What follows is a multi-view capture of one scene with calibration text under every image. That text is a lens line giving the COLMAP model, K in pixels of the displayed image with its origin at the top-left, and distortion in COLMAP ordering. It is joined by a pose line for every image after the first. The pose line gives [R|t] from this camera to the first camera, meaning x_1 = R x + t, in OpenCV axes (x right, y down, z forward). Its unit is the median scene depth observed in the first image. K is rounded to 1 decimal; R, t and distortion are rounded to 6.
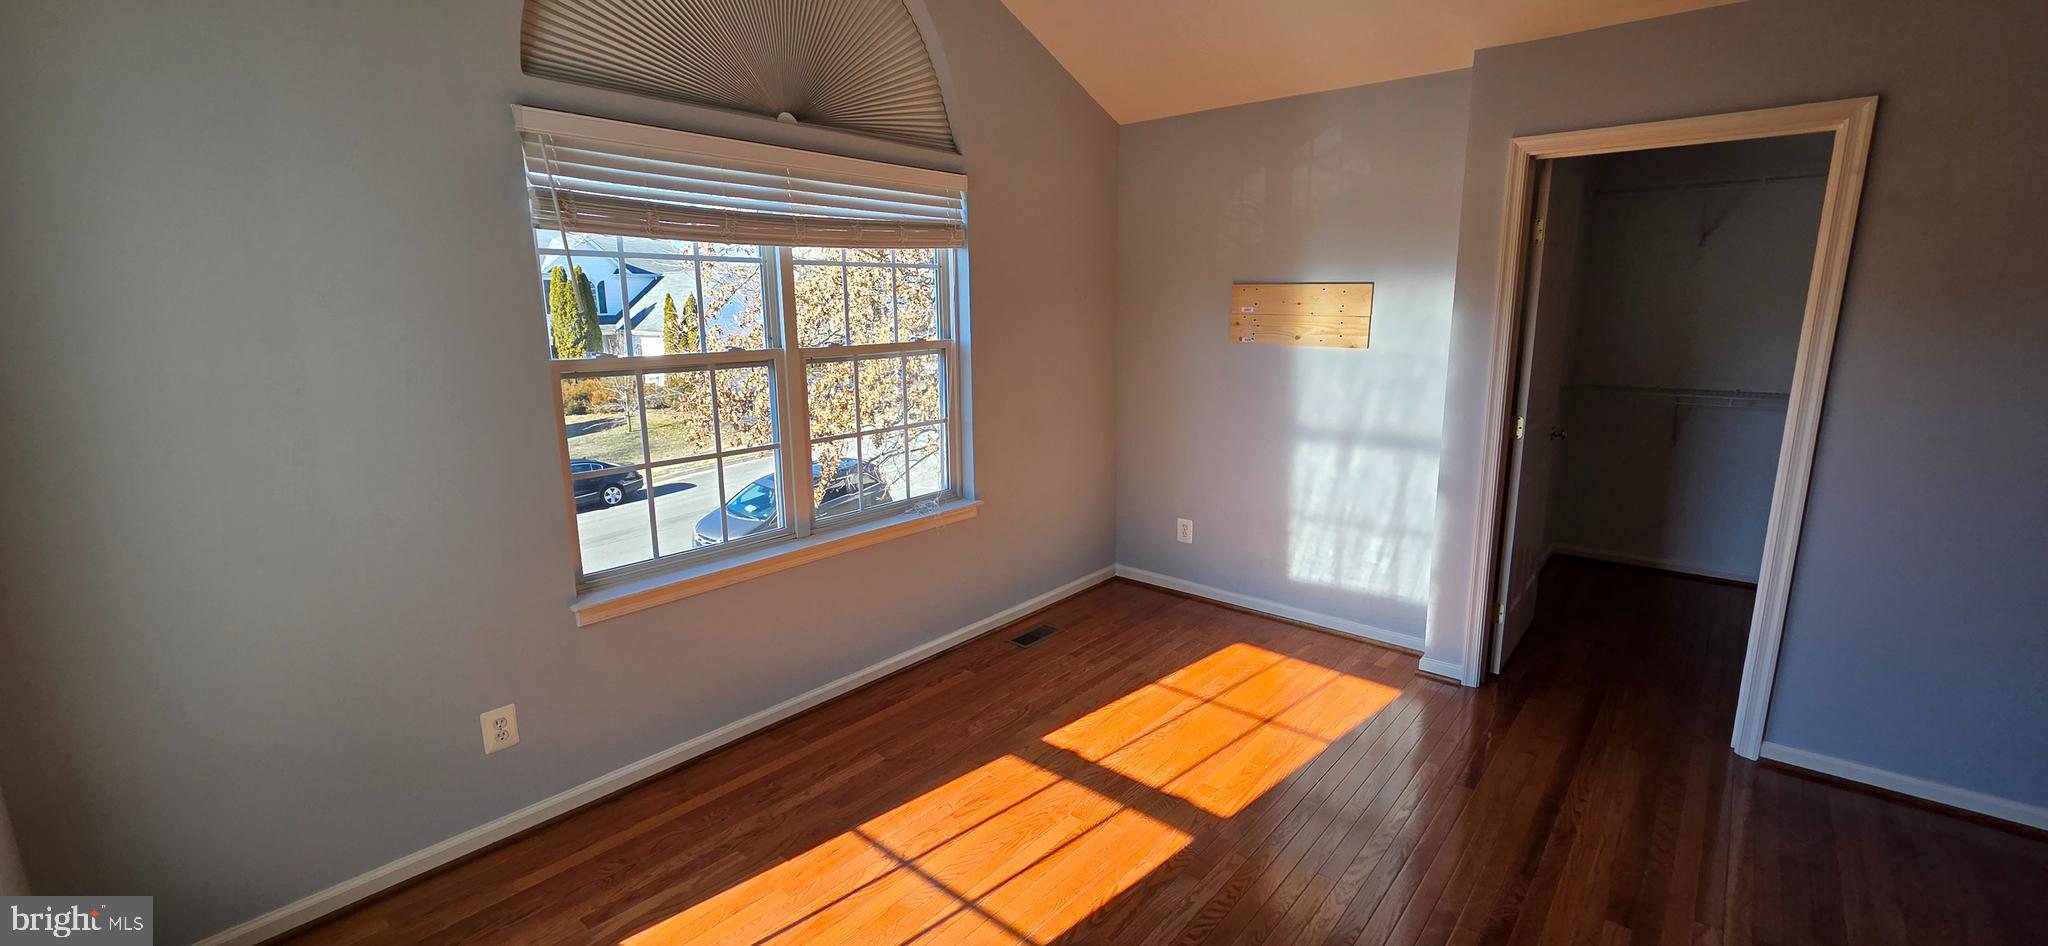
lens RADIAL K [[838.3, 0, 1025.0], [0, 838.3, 468.8], [0, 0, 1]] dist [0.002456, 0.000638]
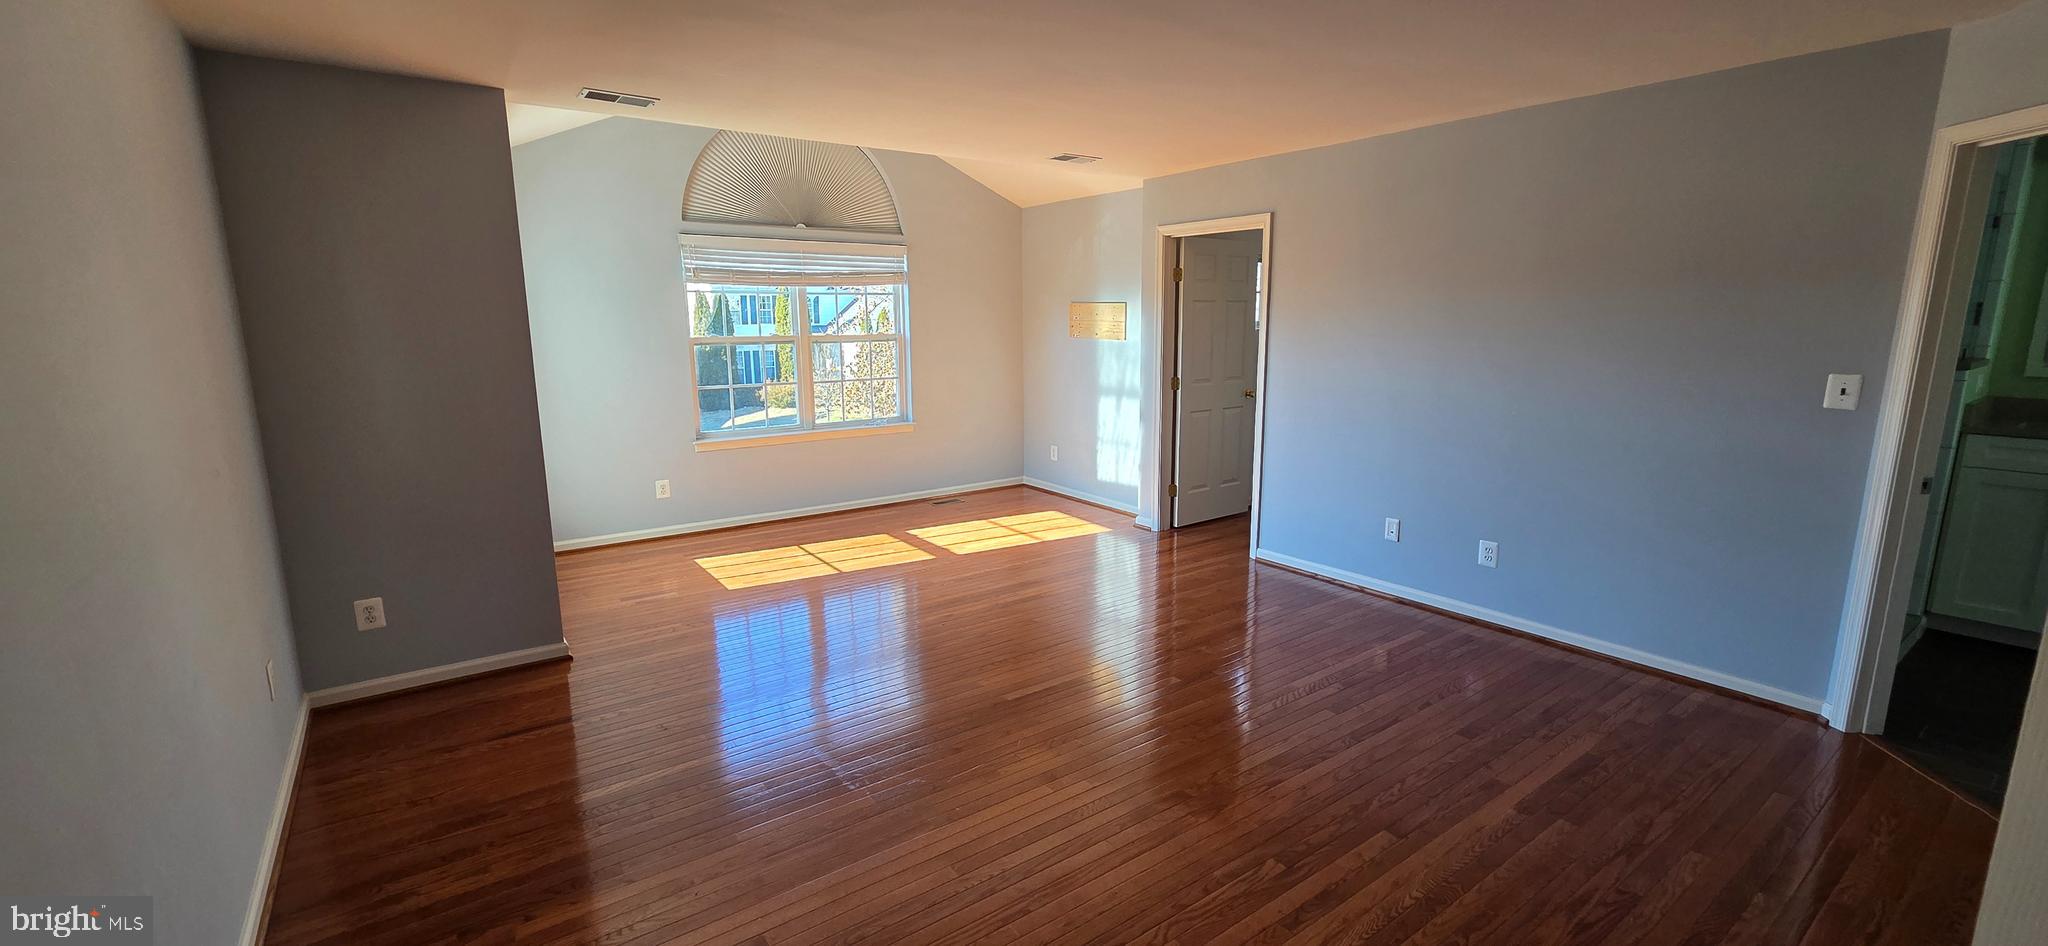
lens RADIAL K [[838.3, 0, 1022.6], [0, 838.3, 471.3], [0, 0, 1]] dist [0.002456, 0.000638]
pose [[0.970177, 0.046028, -0.237988, 0.658127], [-0.049068, 0.998772, -0.006864, 0.155903], [0.237379, 0.018337, 0.971244, -0.760906]]
